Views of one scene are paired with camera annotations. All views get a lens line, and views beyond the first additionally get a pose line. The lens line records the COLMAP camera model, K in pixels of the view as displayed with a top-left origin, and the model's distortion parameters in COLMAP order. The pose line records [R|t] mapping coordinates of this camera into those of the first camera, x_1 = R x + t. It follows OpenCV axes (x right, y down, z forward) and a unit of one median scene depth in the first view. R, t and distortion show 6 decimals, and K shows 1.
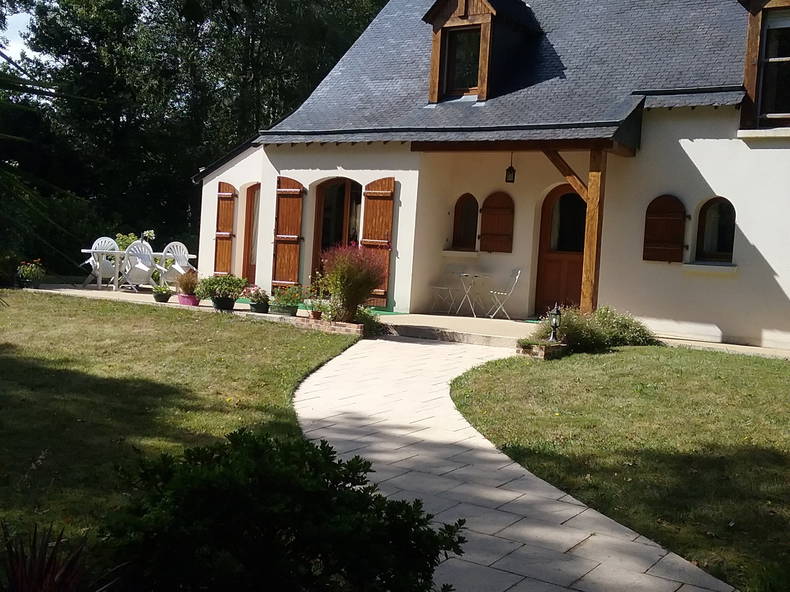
lens RADIAL K [[977.5, 0, 395.0], [0, 977.5, 296.0], [0, 0, 1]] dist [0.066542, 0.001027]
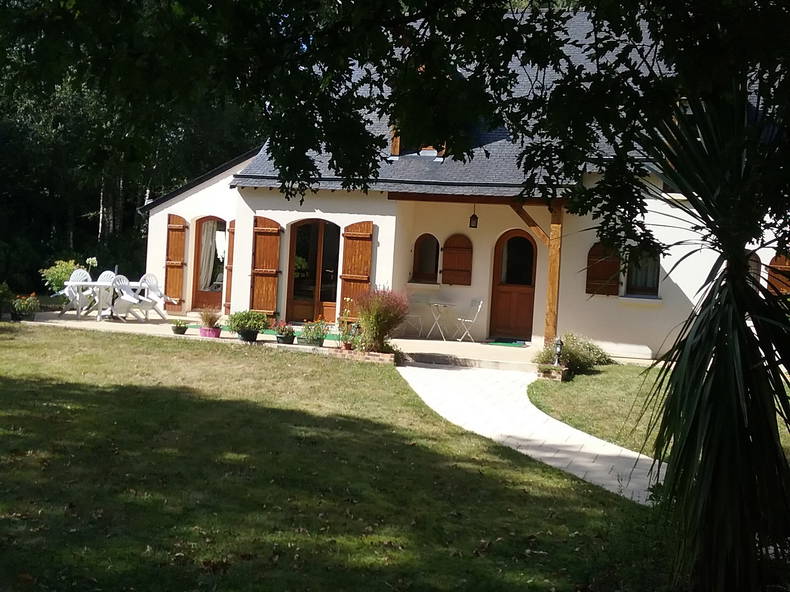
lens RADIAL K [[977.5, 0, 395.0], [0, 977.5, 296.0], [0, 0, 1]] dist [0.066542, 0.001027]
pose [[0.971795, -0.012188, 0.235511, -0.247895], [0.010890, 0.999917, 0.006814, -0.040040], [-0.235575, -0.004057, 0.971848, -0.134056]]
